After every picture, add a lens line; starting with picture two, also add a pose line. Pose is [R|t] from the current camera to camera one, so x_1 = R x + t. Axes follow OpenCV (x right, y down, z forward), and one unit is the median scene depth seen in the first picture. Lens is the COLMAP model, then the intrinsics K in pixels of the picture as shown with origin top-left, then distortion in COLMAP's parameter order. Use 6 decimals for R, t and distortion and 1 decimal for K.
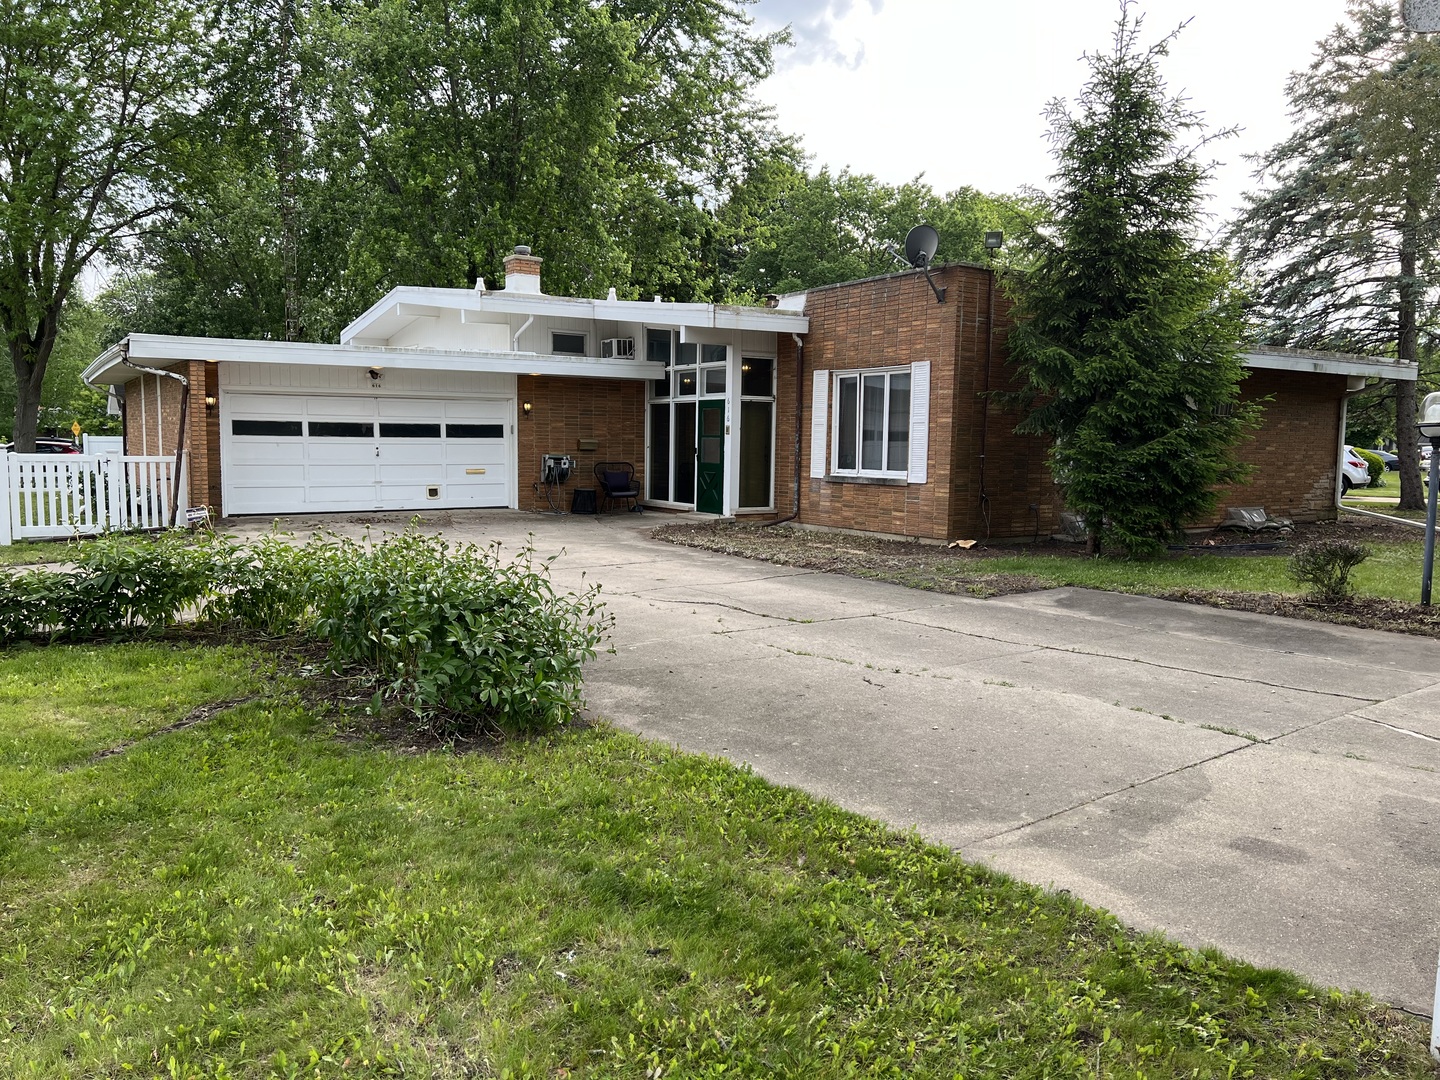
lens RADIAL K [[1097.9, 0, 720.0], [0, 1097.9, 540.0], [0, 0, 1]] dist [0.064156, -0.001093]
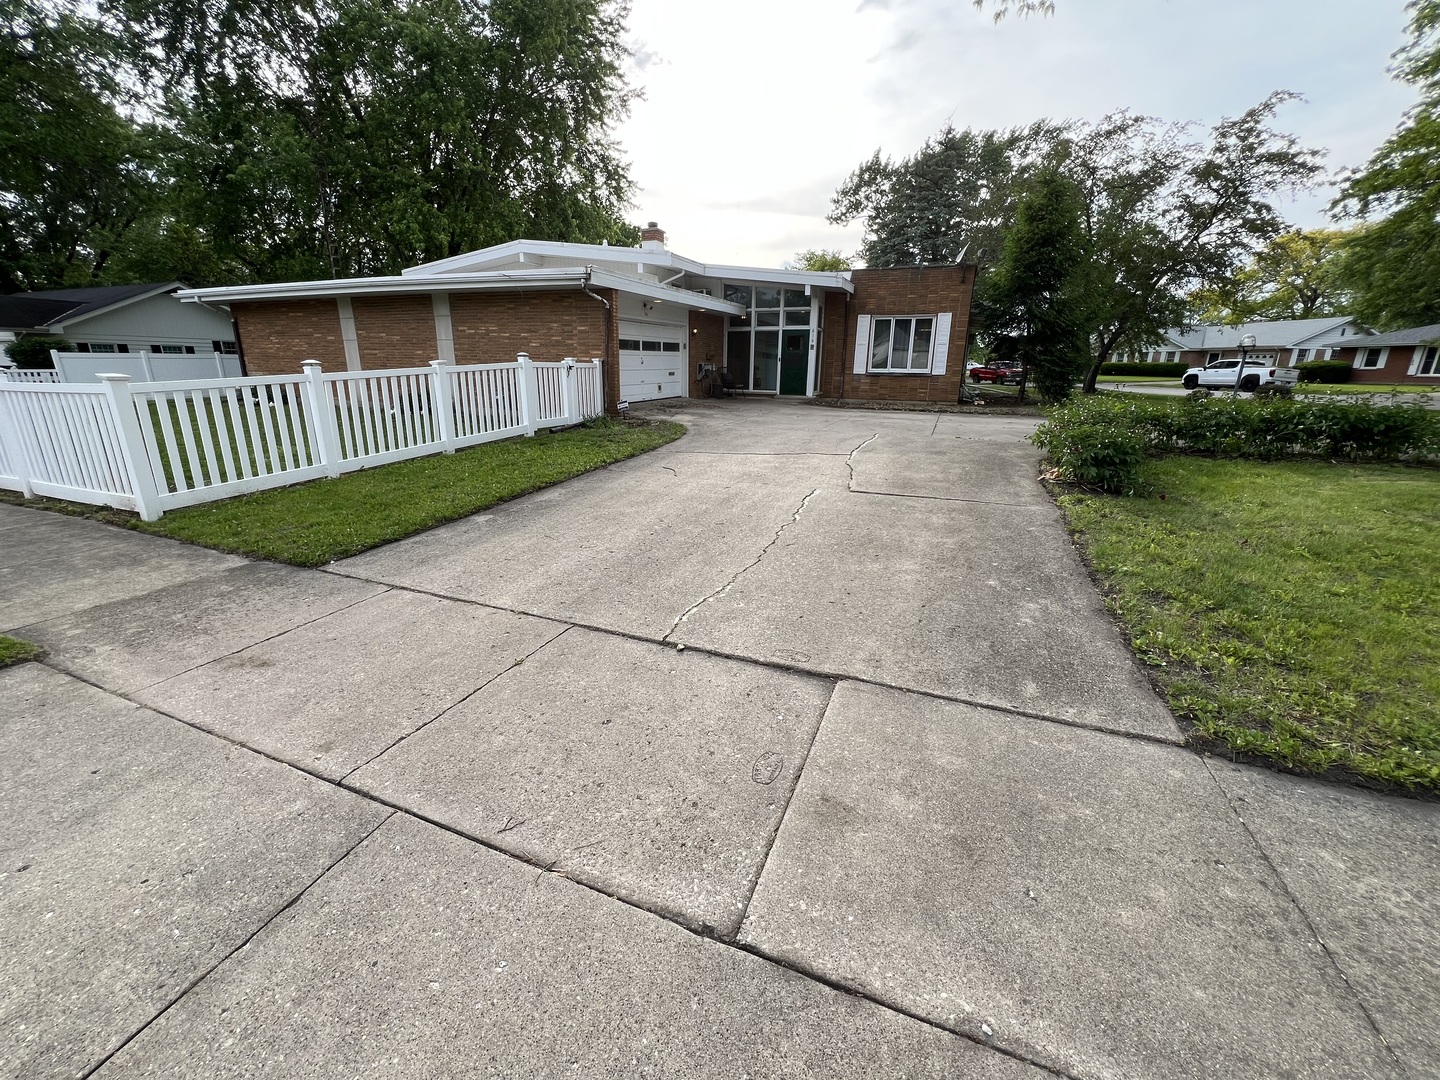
lens RADIAL K [[567.4, 0, 720.0], [0, 567.4, 540.0], [0, 0, 1]] dist [0.000433, -0.000126]
pose [[0.814238, -0.178005, 0.552567, -0.669256], [0.053657, 0.970832, 0.233679, -0.017366], [-0.578046, -0.160621, 0.800040, 0.276122]]
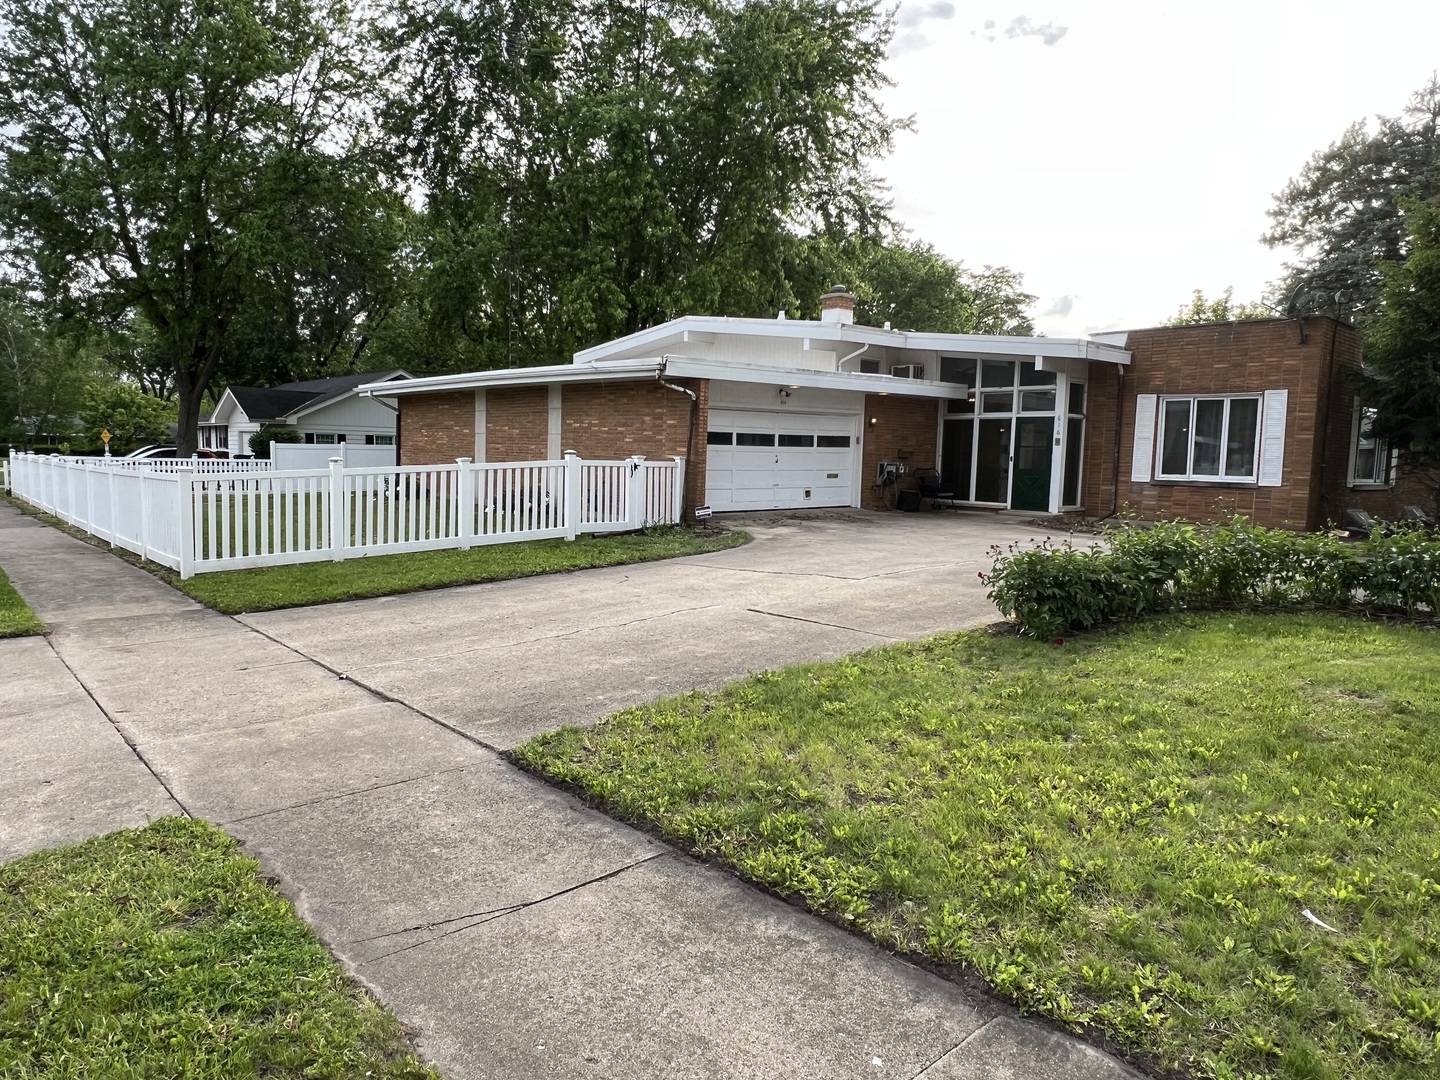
lens RADIAL K [[930.8, 0, 720.0], [0, 930.8, 540.0], [0, 0, 1]] dist [0.004990, -0.020756]
pose [[0.985174, -0.009320, 0.171304, -0.518501], [0.008151, 0.999938, 0.007528, -0.002701], [-0.171364, -0.006020, 0.985189, 0.049838]]
